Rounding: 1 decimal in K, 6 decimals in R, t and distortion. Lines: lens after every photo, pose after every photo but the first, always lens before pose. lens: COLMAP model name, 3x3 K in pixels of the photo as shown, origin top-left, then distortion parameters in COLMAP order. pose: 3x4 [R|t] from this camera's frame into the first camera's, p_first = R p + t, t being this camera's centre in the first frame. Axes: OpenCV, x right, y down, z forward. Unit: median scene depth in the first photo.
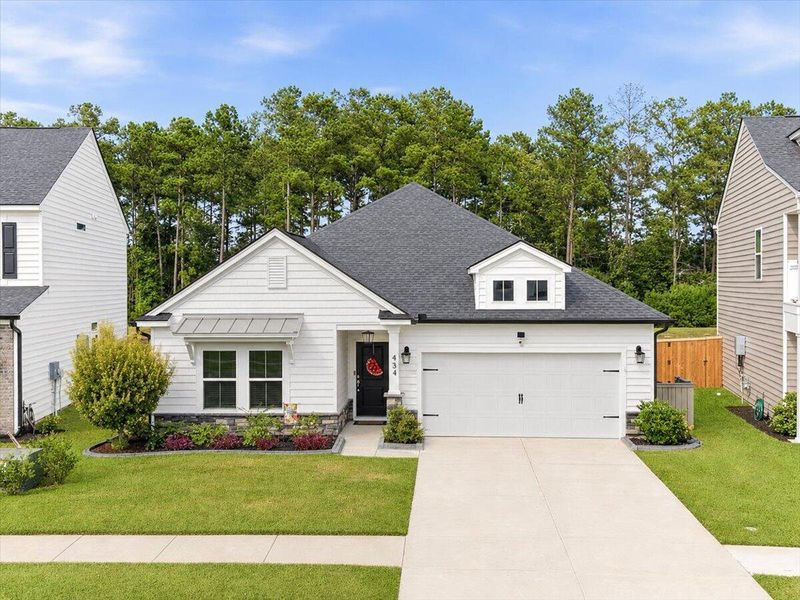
lens RADIAL K [[876.2, 0, 400.0], [0, 876.2, 300.0], [0, 0, 1]] dist [0.048005, 0.001665]
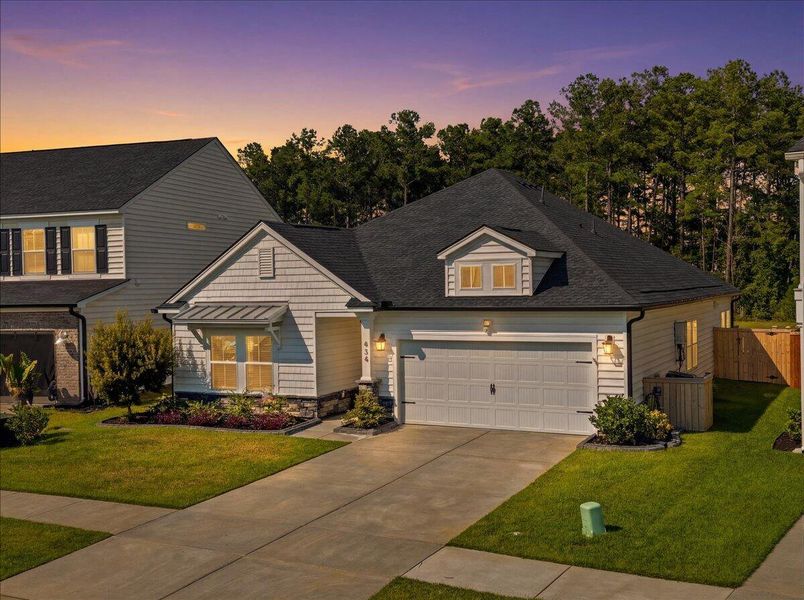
lens RADIAL K [[880.6, 0, 402.0], [0, 880.6, 300.0], [0, 0, 1]] dist [0.048005, 0.001665]
pose [[0.918814, -0.004498, -0.394665, 0.435988], [0.011083, 0.999835, 0.014407, -0.000165], [0.394535, -0.017611, 0.918712, 0.073787]]
